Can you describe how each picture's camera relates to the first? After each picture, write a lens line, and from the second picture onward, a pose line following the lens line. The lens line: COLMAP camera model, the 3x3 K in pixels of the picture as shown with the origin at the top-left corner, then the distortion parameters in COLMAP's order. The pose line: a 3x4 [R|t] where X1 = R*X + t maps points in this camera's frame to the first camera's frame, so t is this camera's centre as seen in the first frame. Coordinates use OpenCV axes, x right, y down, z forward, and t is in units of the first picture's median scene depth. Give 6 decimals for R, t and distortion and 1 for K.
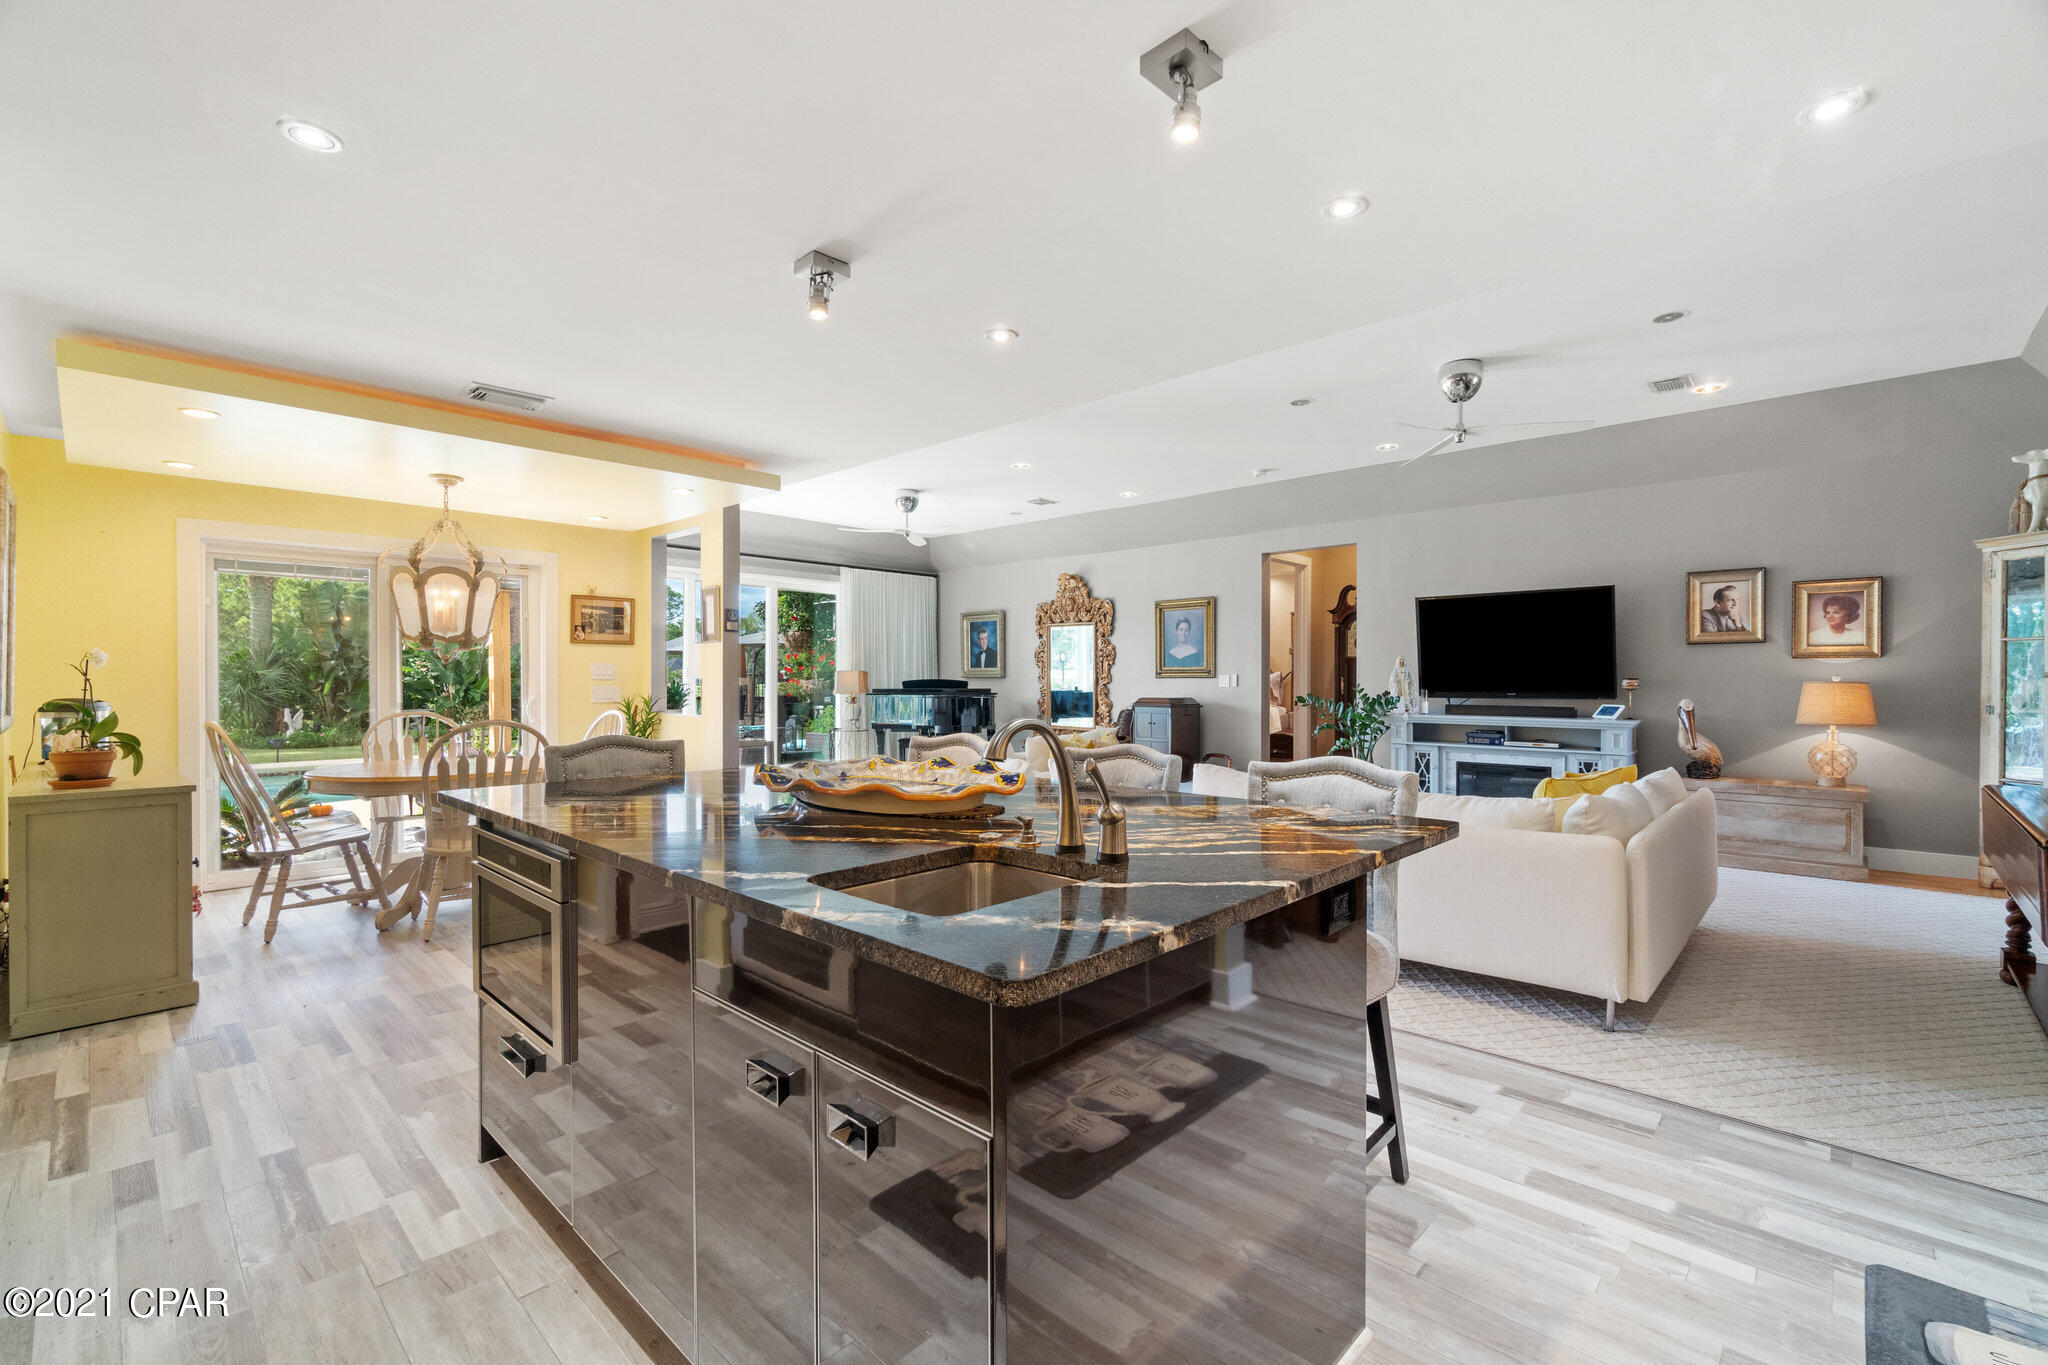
lens RADIAL K [[885.2, 0, 1026.7], [0, 885.2, 680.8], [0, 0, 1]] dist [-0.000388, -0.000162]
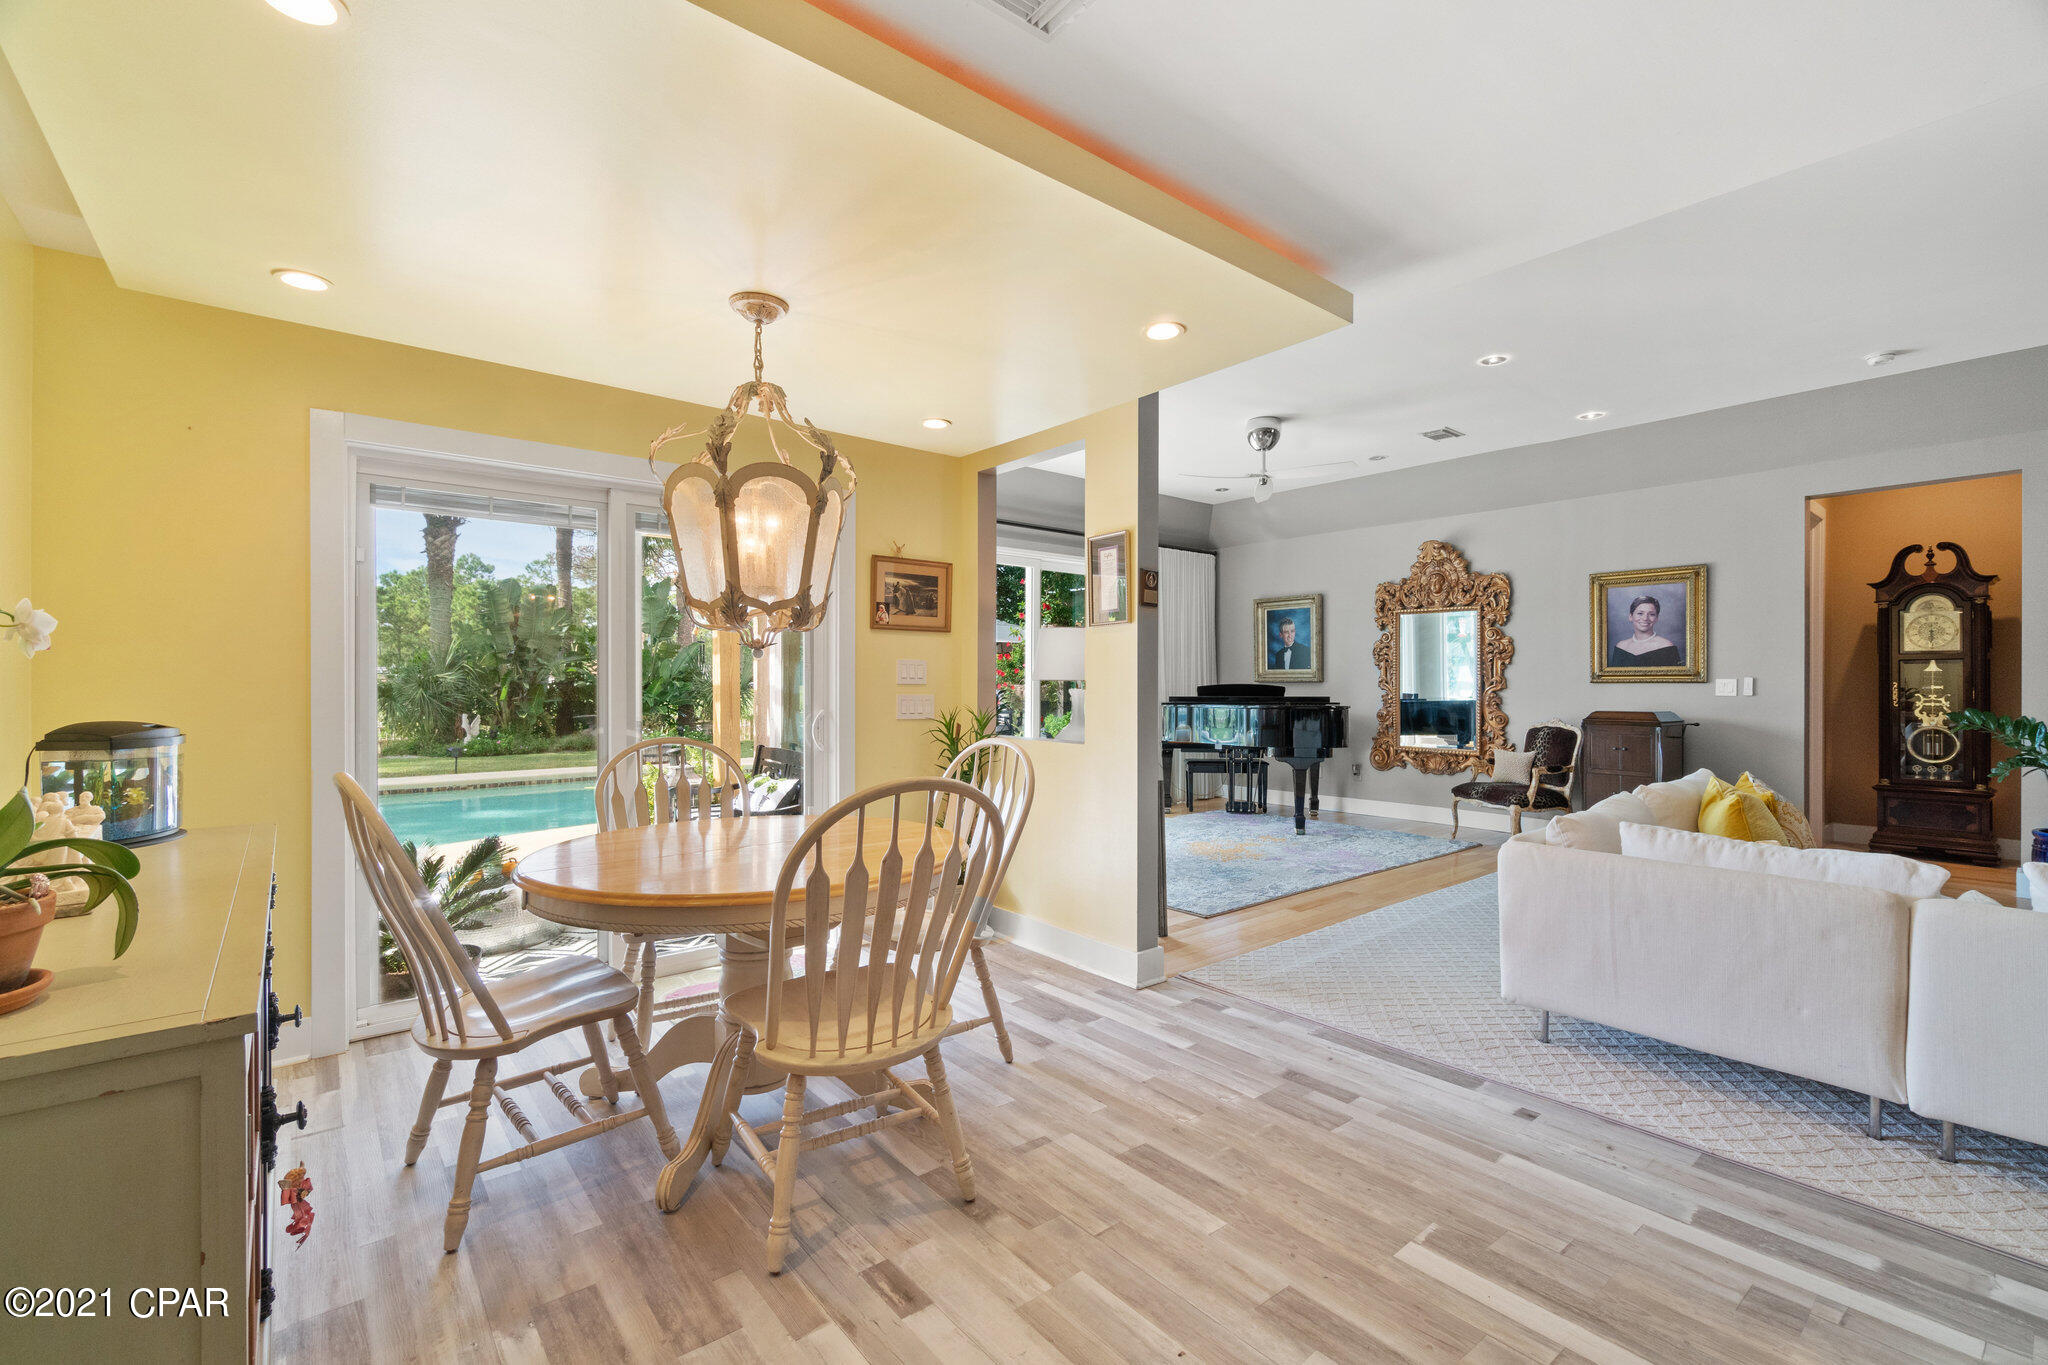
lens RADIAL K [[885.2, 0, 1031.0], [0, 885.2, 682.0], [0, 0, 1]] dist [-0.000388, -0.000162]
pose [[0.992252, 0.000456, -0.124239, -0.194364], [-0.000853, 0.999995, -0.003149, -0.001013], [0.124237, 0.003231, 0.992247, 0.224673]]
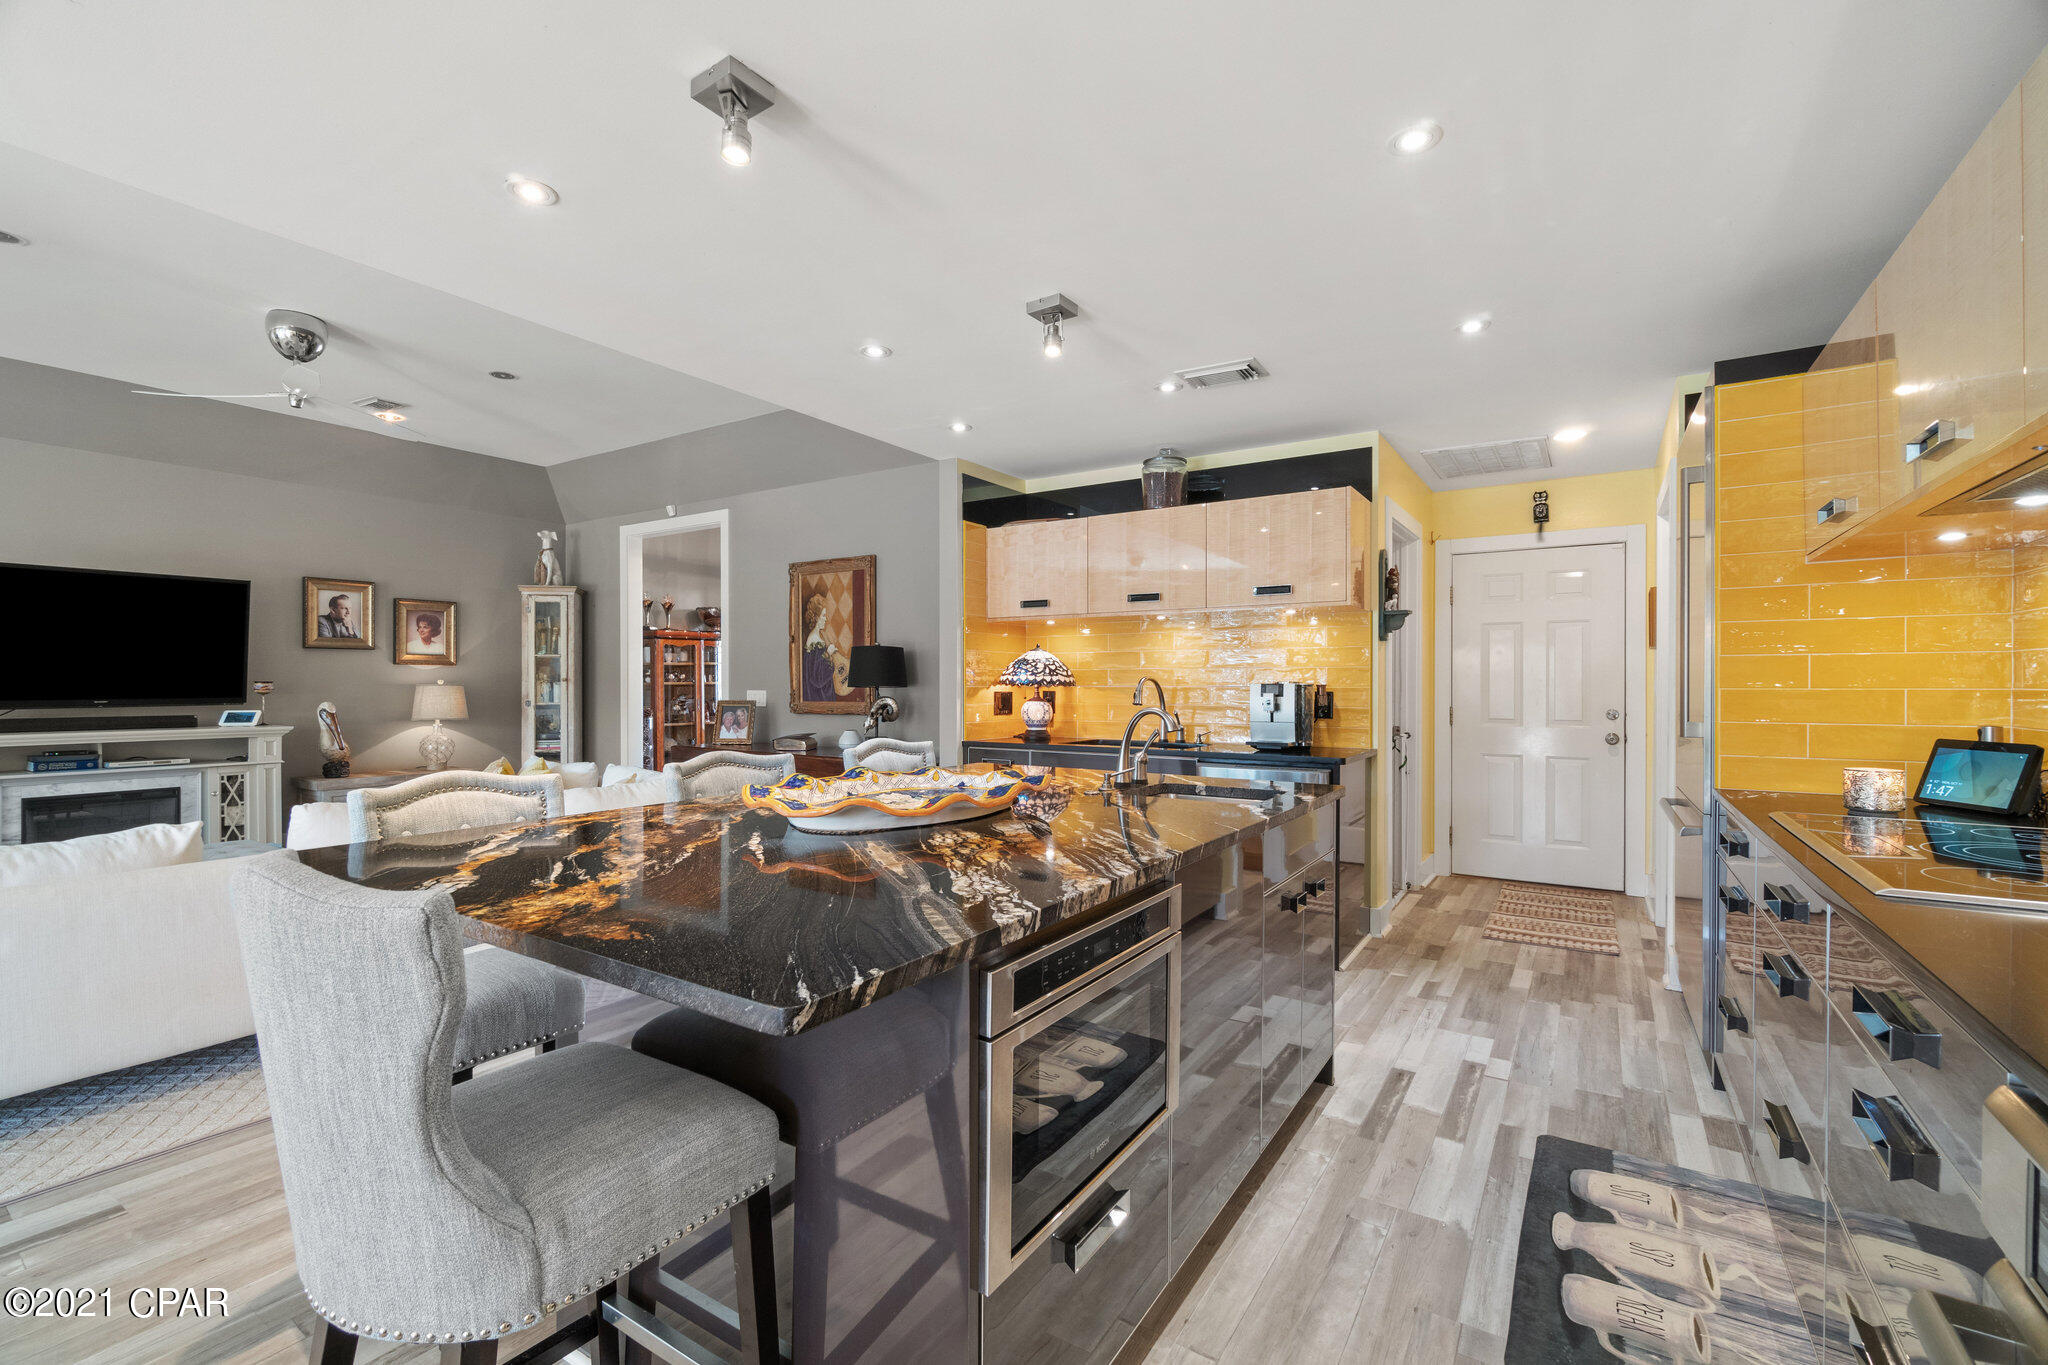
lens RADIAL K [[885.2, 0, 1031.5], [0, 885.2, 684.0], [0, 0, 1]] dist [-0.000388, -0.000162]
pose [[-0.191835, -0.002412, 0.981424, -0.538847], [0.001012, 0.999996, 0.002655, -0.002533], [-0.981427, 0.001502, -0.191832, 0.511262]]
